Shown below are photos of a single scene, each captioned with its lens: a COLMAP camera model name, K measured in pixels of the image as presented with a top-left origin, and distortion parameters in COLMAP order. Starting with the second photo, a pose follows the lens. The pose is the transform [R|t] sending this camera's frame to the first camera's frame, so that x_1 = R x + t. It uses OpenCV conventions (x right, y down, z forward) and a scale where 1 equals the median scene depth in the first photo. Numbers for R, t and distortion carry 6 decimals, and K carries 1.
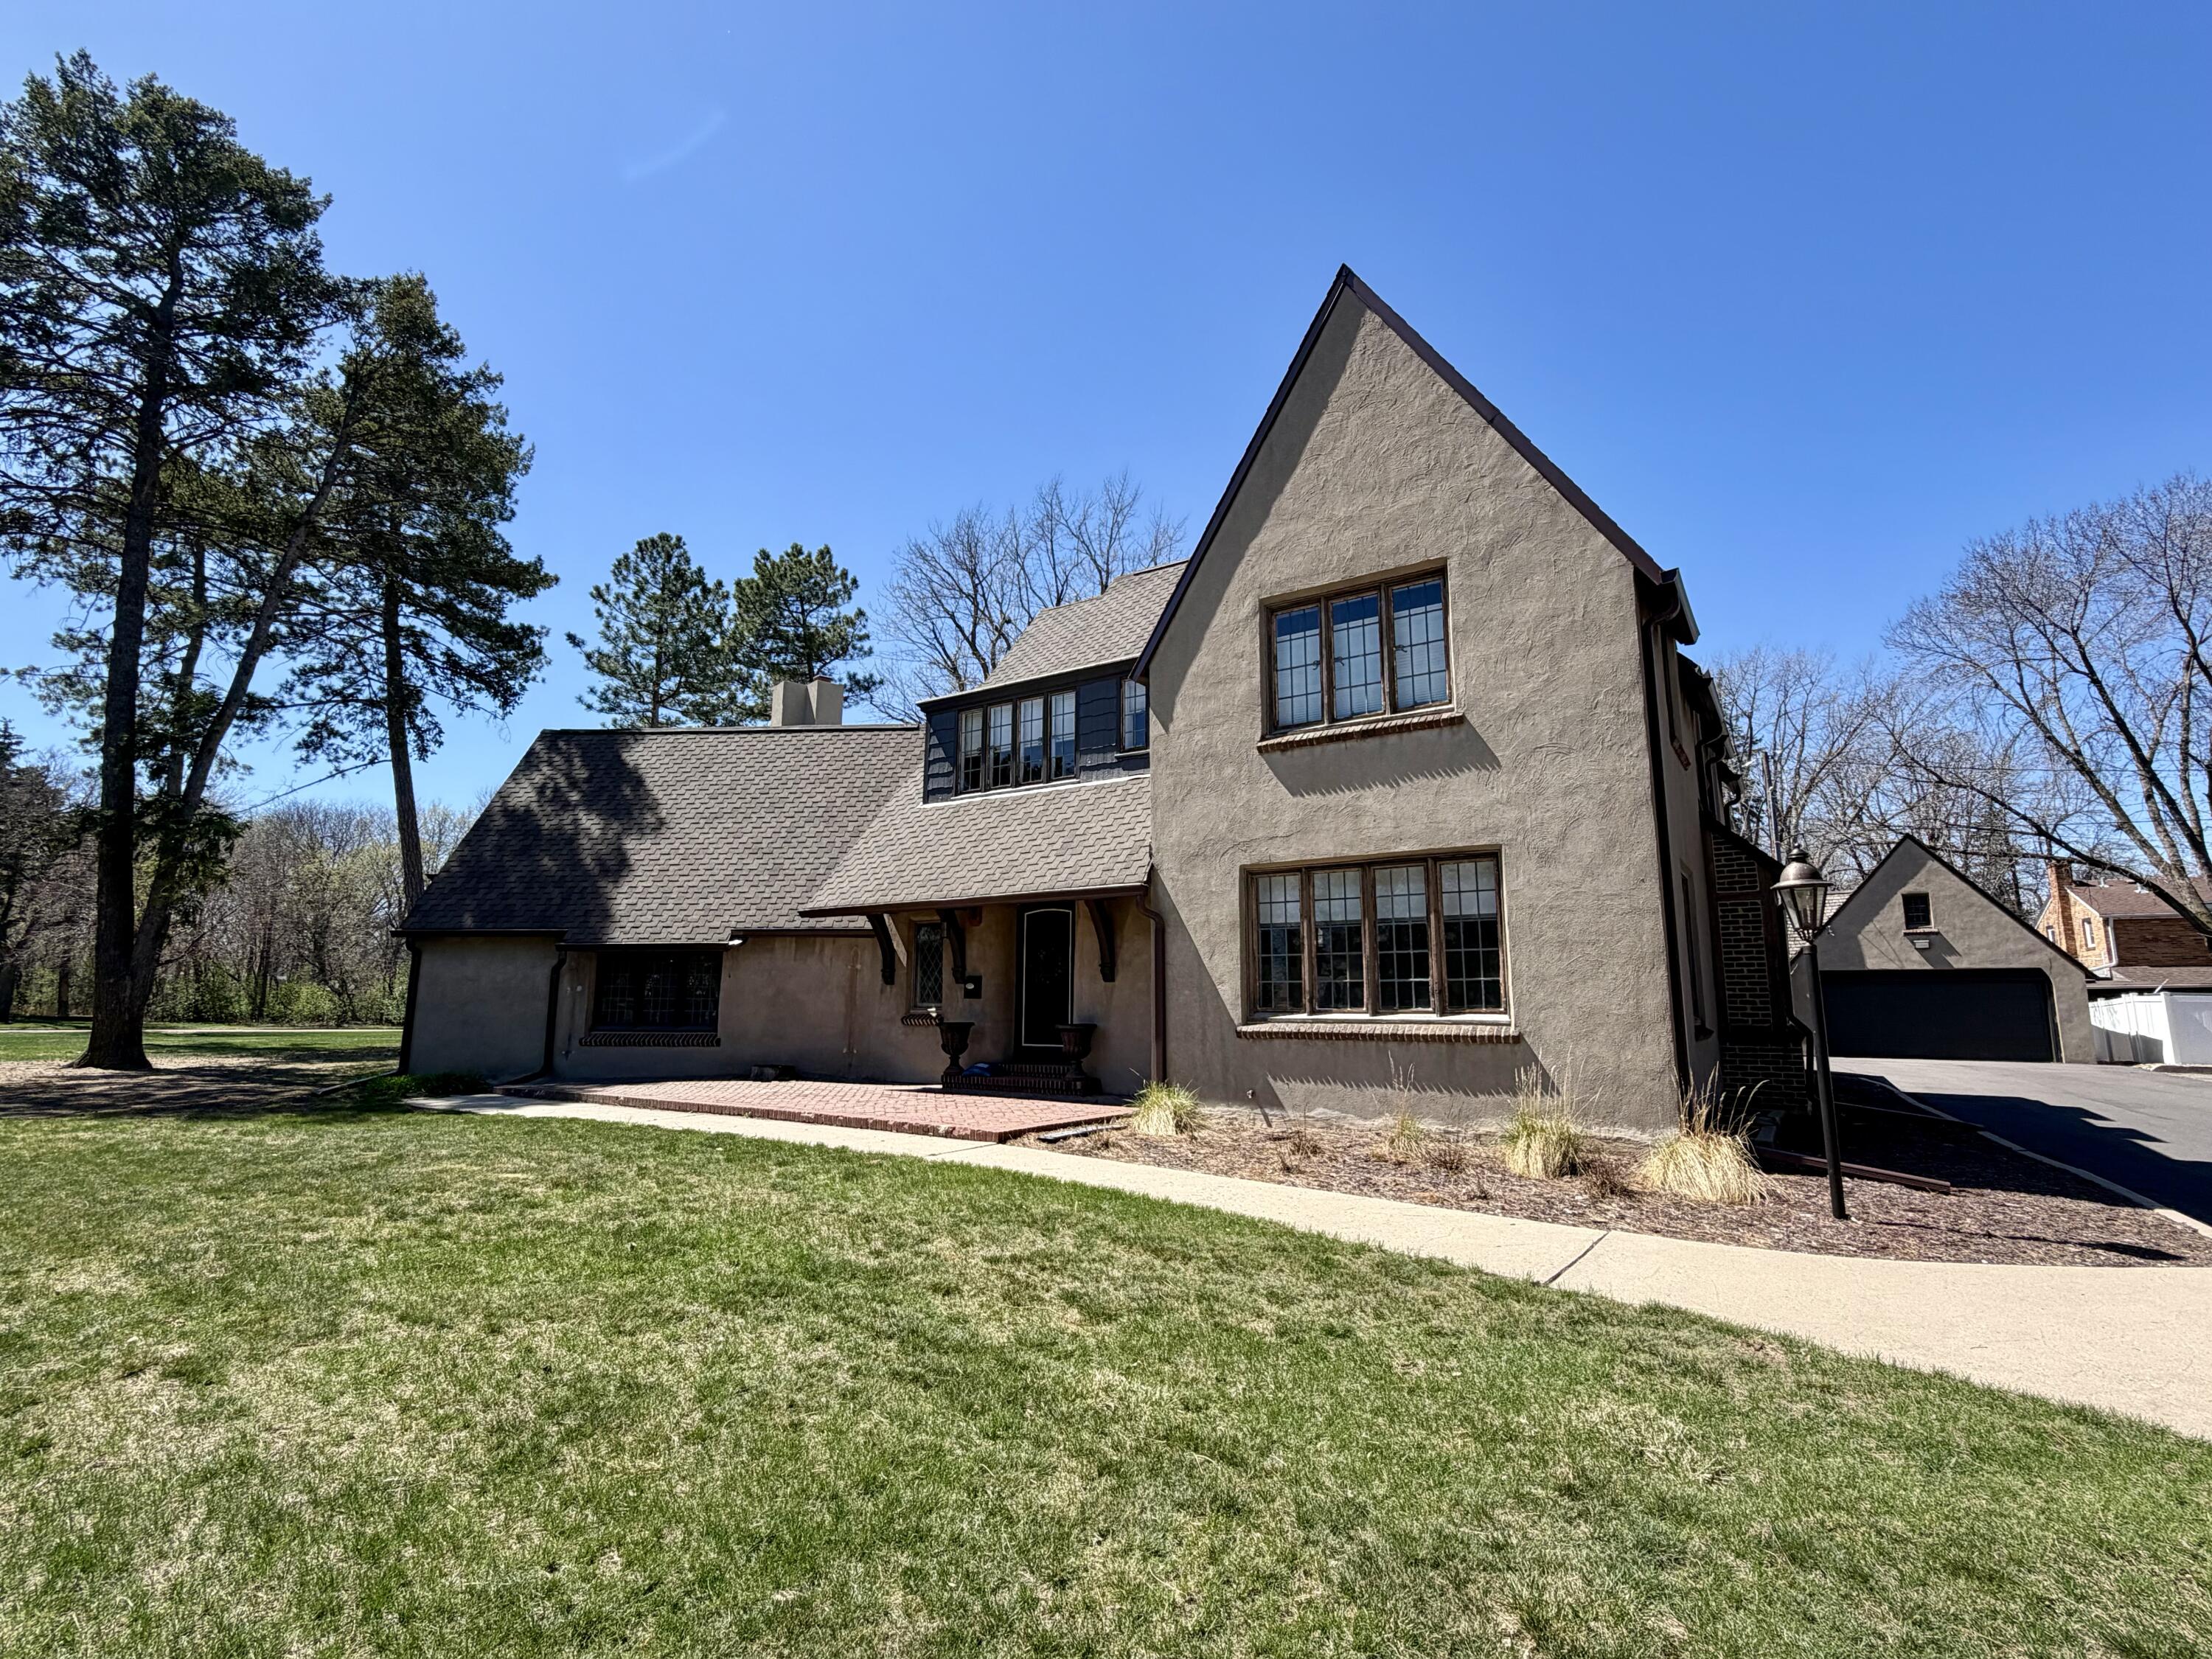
lens RADIAL K [[1039.3, 0, 1109.0], [0, 1039.3, 832.6], [0, 0, 1]] dist [-0.005084, 0.000201]
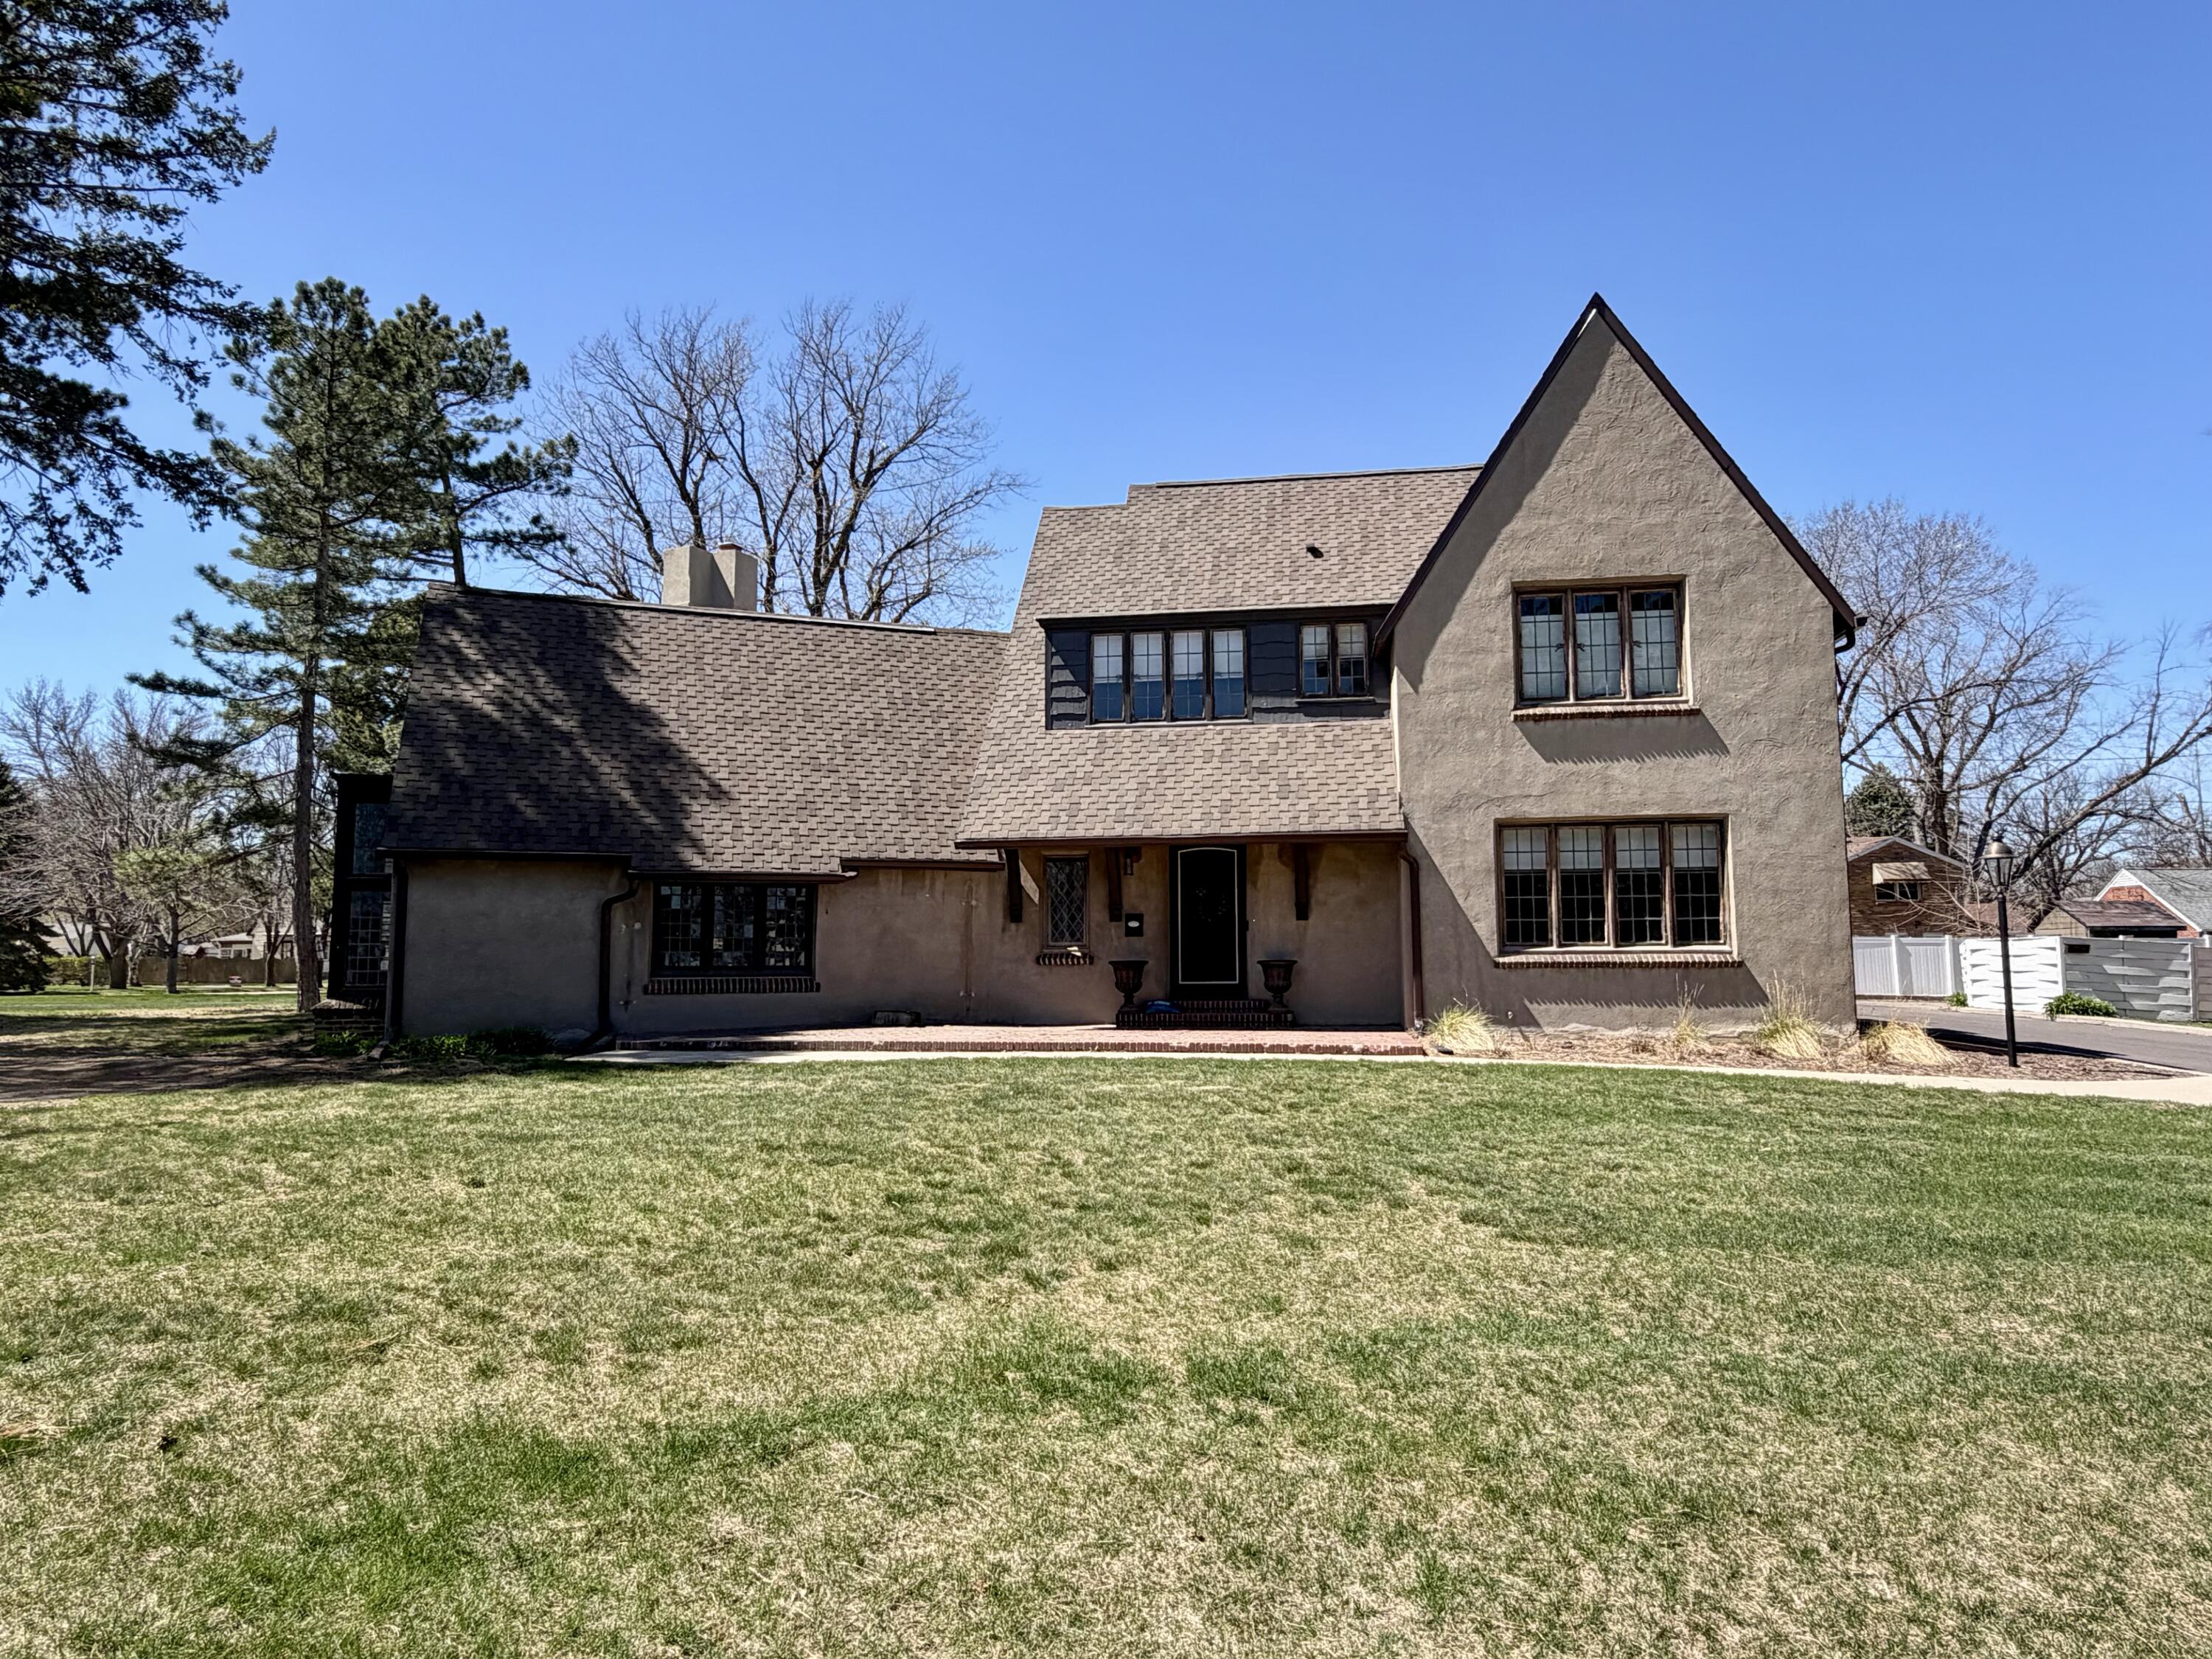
lens RADIAL K [[1371.9, 0, 1109.4], [0, 1371.9, 833.2], [0, 0, 1]] dist [0.006201, -0.000921]
pose [[0.908854, 0.034304, 0.415700, -0.868625], [-0.062830, 0.996500, 0.055135, -0.008773], [-0.412354, -0.076228, 0.907829, -0.190453]]
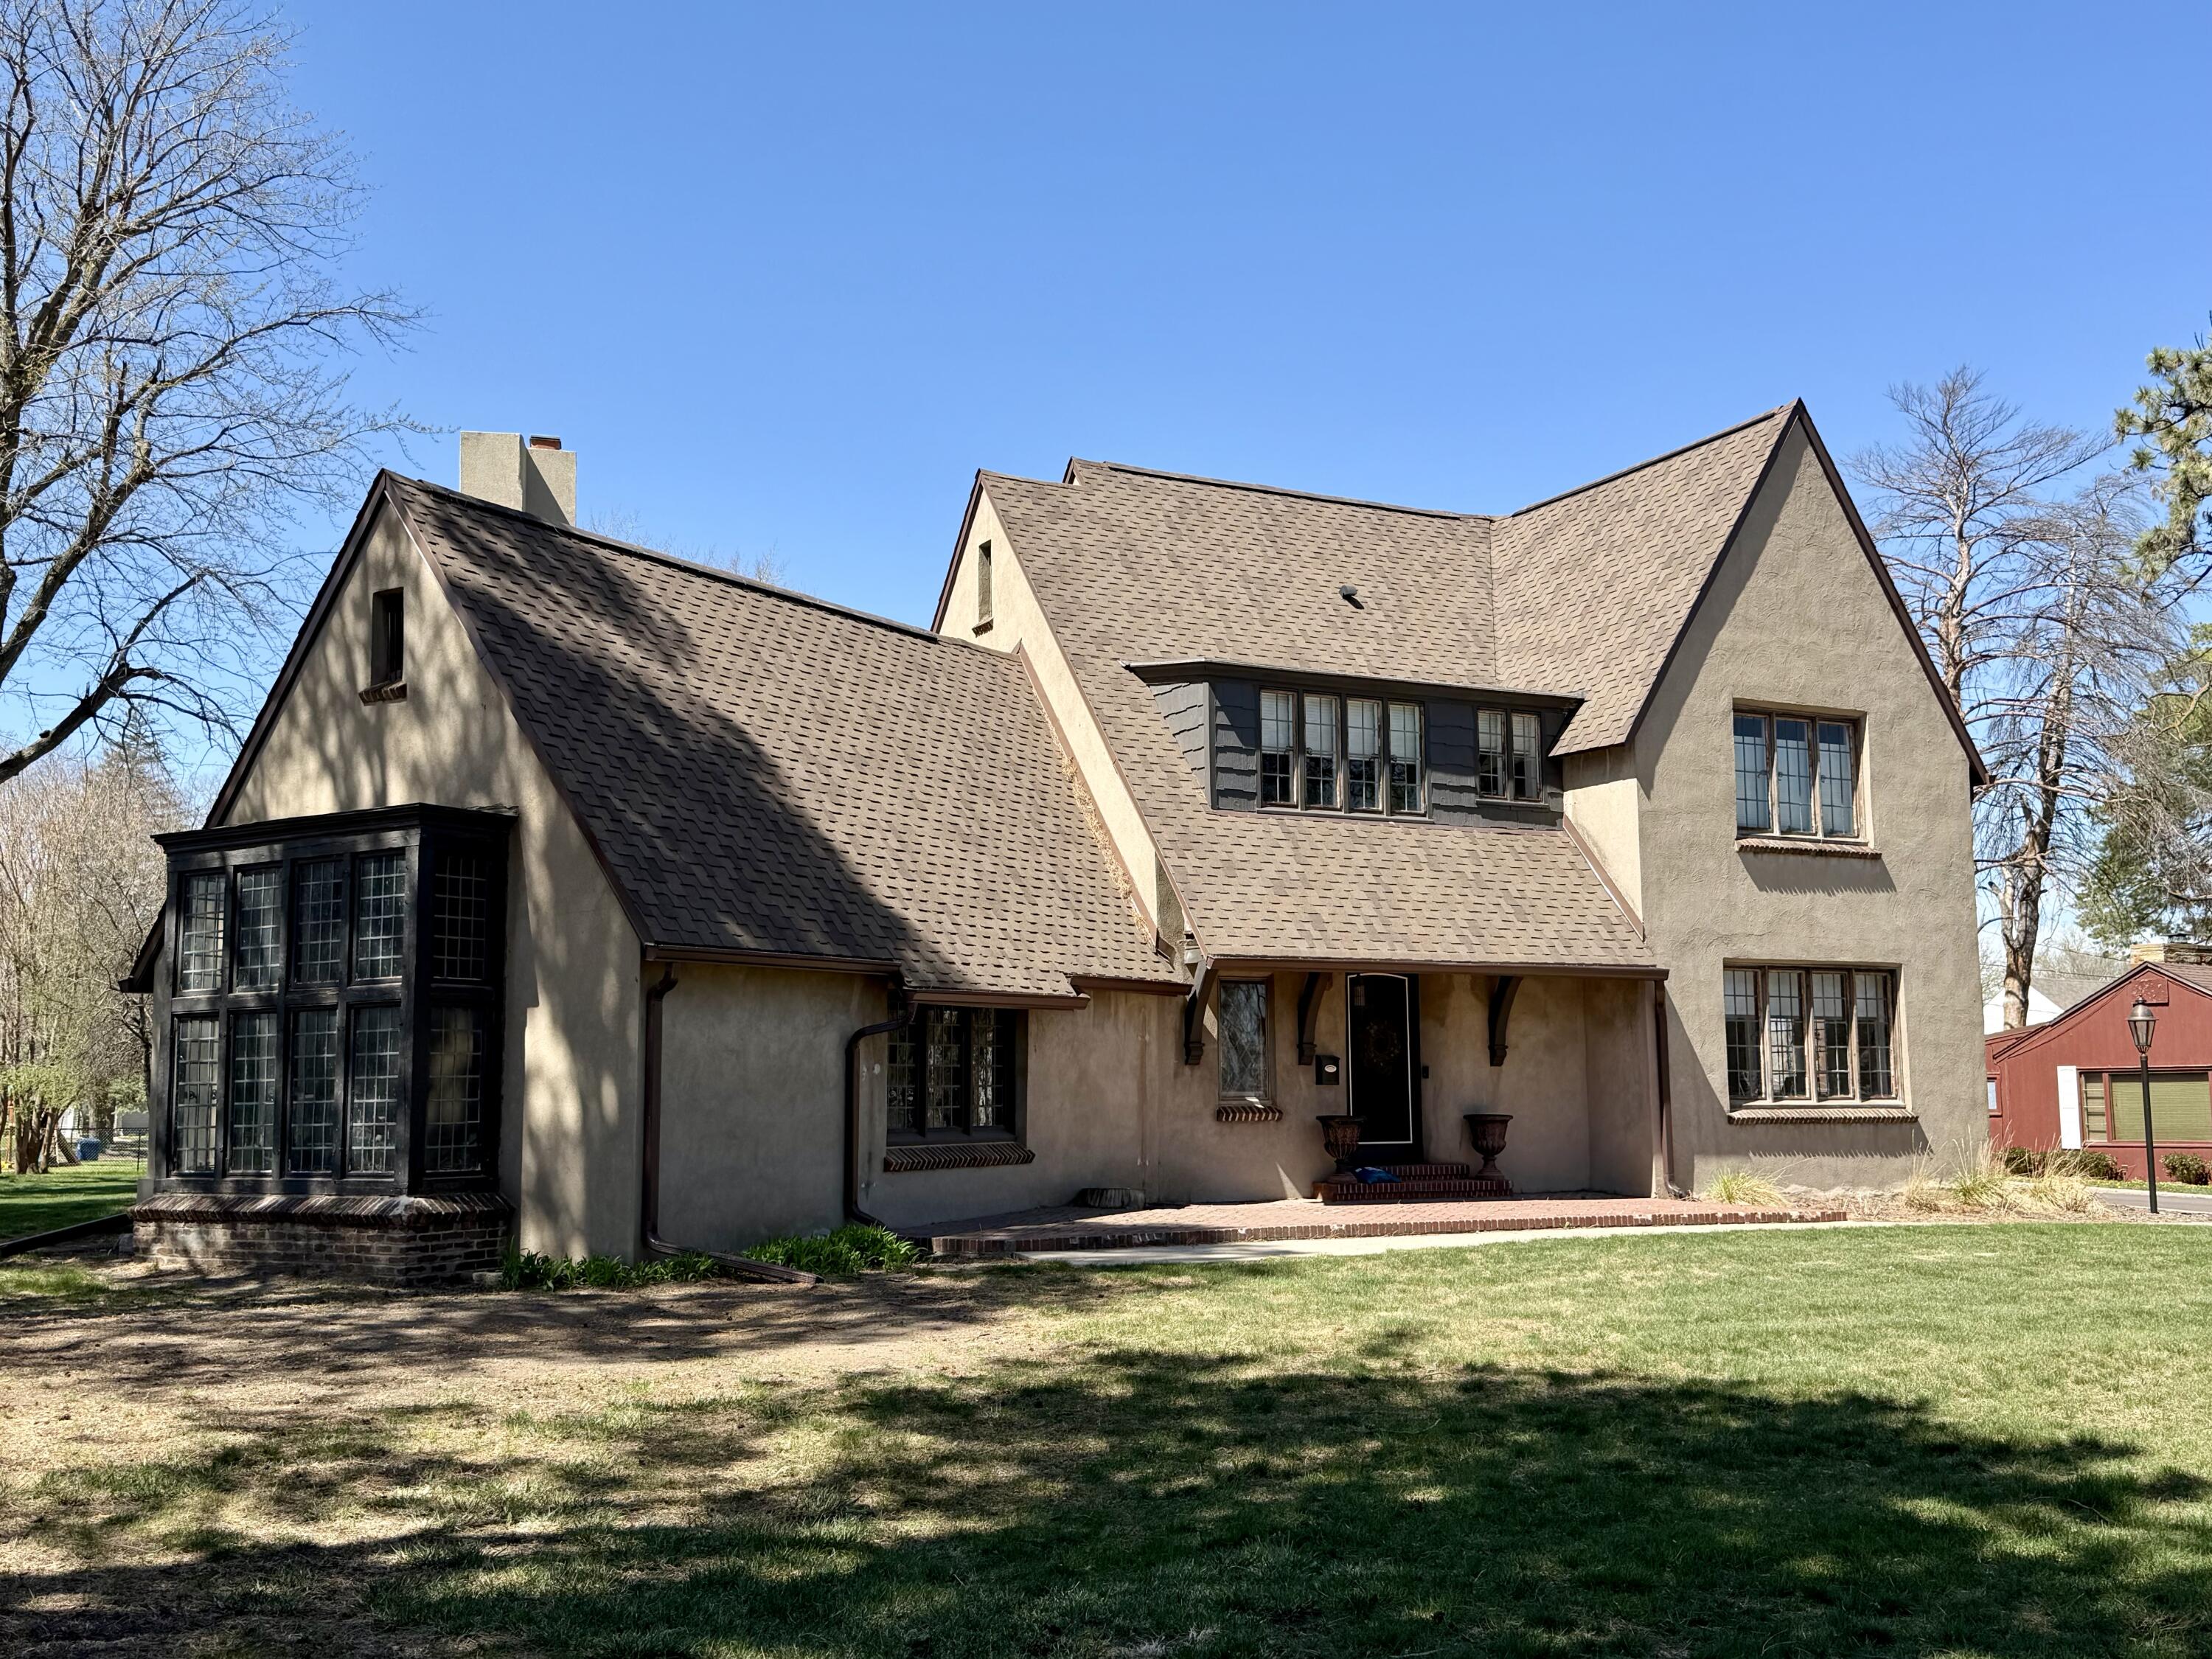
lens RADIAL K [[2192.2, 0, 1099.5], [0, 2192.2, 826.0], [0, 0, 1]] dist [0.090755, 0.000000]
pose [[0.476419, 0.101431, 0.873348, -2.065038], [-0.138459, 0.989584, -0.039401, 0.072734], [-0.868248, -0.102151, 0.485501, 0.478280]]
